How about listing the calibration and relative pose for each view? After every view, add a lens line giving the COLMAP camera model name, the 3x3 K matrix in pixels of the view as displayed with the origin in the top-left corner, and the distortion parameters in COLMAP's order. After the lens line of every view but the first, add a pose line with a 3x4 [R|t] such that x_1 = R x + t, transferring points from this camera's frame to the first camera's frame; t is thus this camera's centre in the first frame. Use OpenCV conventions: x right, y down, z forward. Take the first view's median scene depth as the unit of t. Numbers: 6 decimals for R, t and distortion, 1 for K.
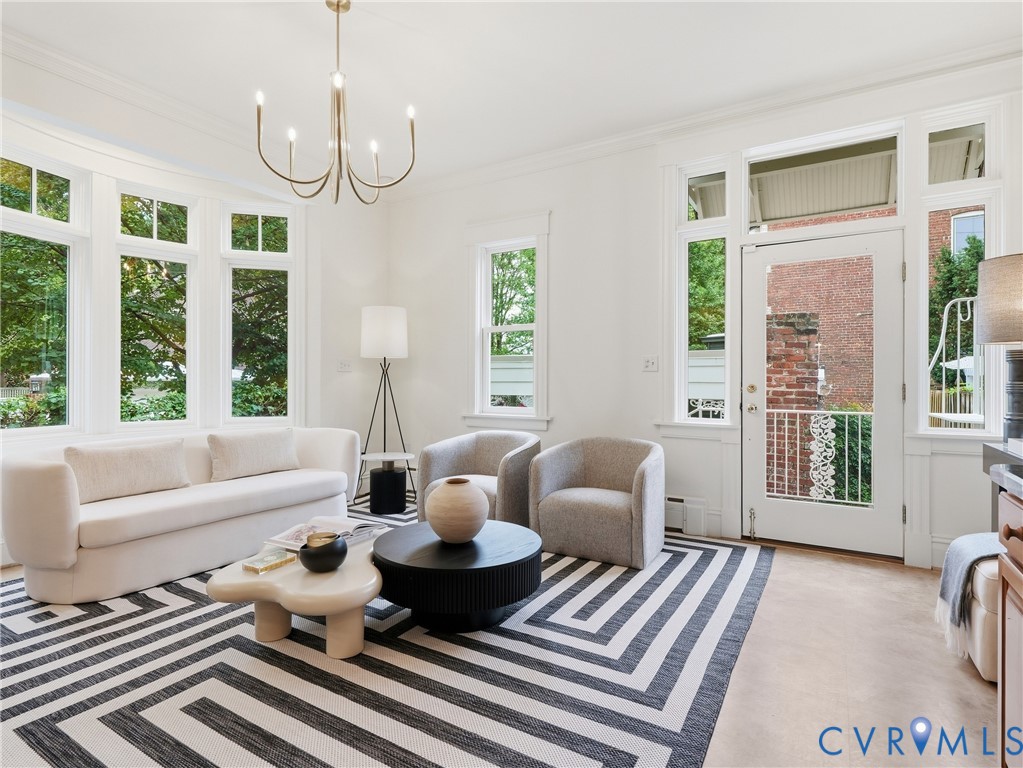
lens RADIAL K [[536.6, 0, 503.0], [0, 536.6, 383.9], [0, 0, 1]] dist [-0.004861, 0.003710]
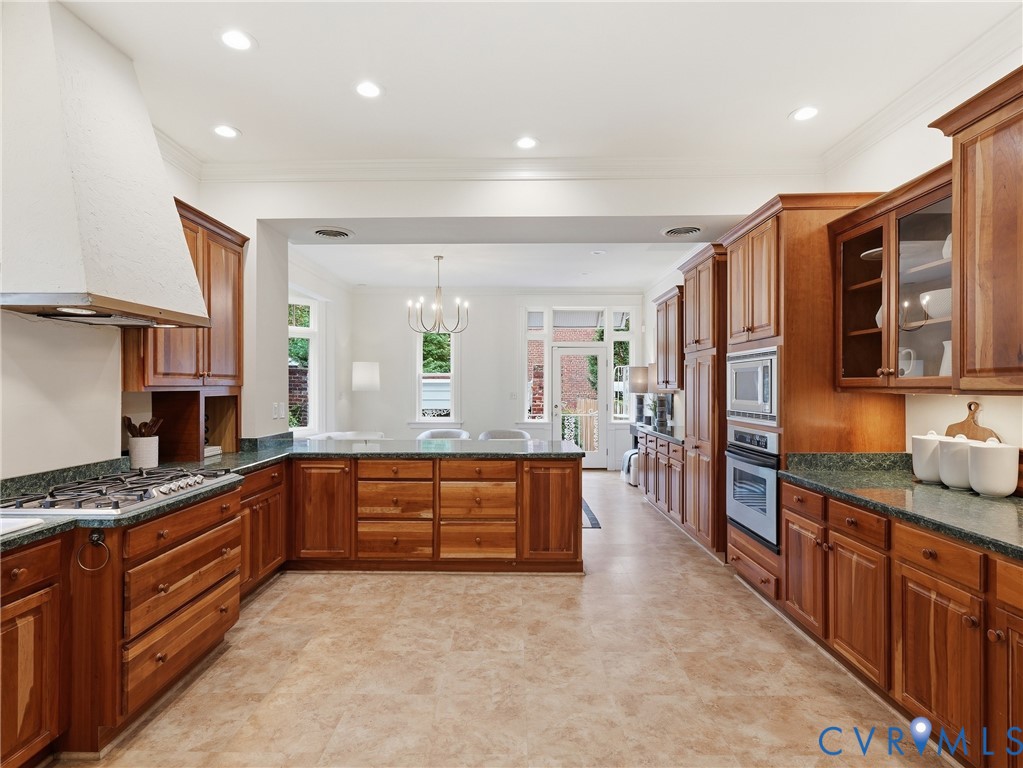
lens RADIAL K [[536.6, 0, 502.0], [0, 536.6, 391.0], [0, 0, 1]] dist [-0.004861, 0.003710]
pose [[0.861882, -0.005630, 0.507078, -0.898271], [0.003851, 0.999982, 0.004557, -0.066943], [-0.507095, -0.001975, 0.861888, -0.886408]]
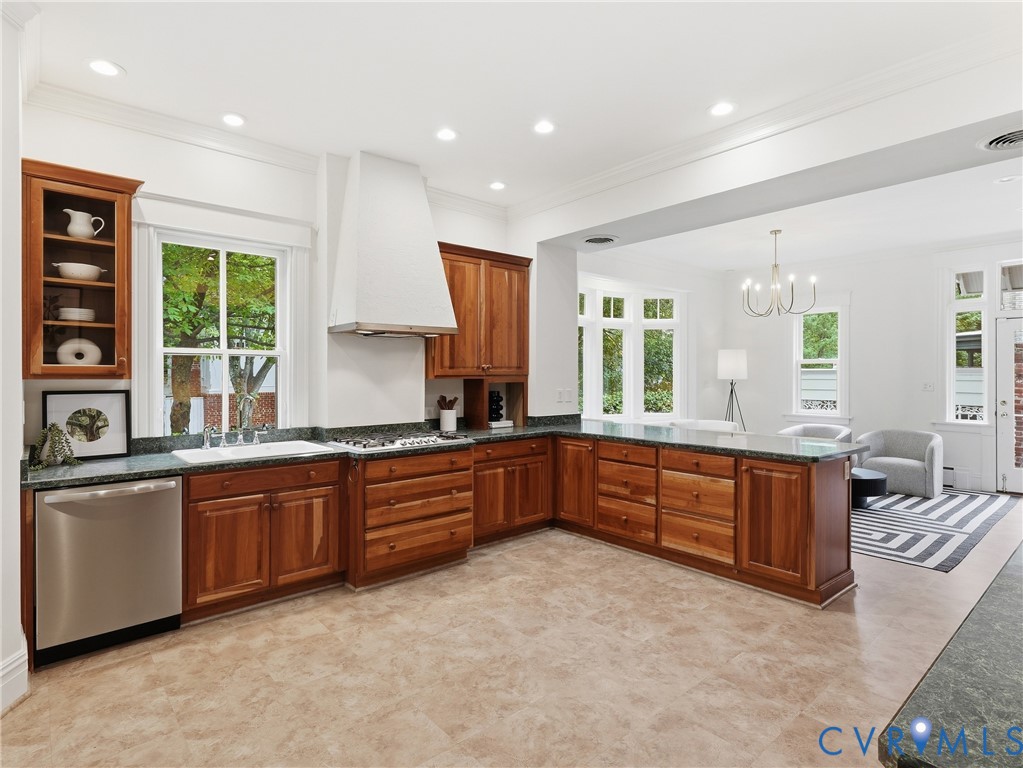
lens RADIAL K [[536.6, 0, 502.8], [0, 536.6, 377.2], [0, 0, 1]] dist [-0.004861, 0.003710]
pose [[0.951883, -0.001575, -0.306457, -0.483660], [0.001362, 0.999999, -0.000909, -0.067547], [0.306458, 0.000448, 0.951884, -1.013527]]
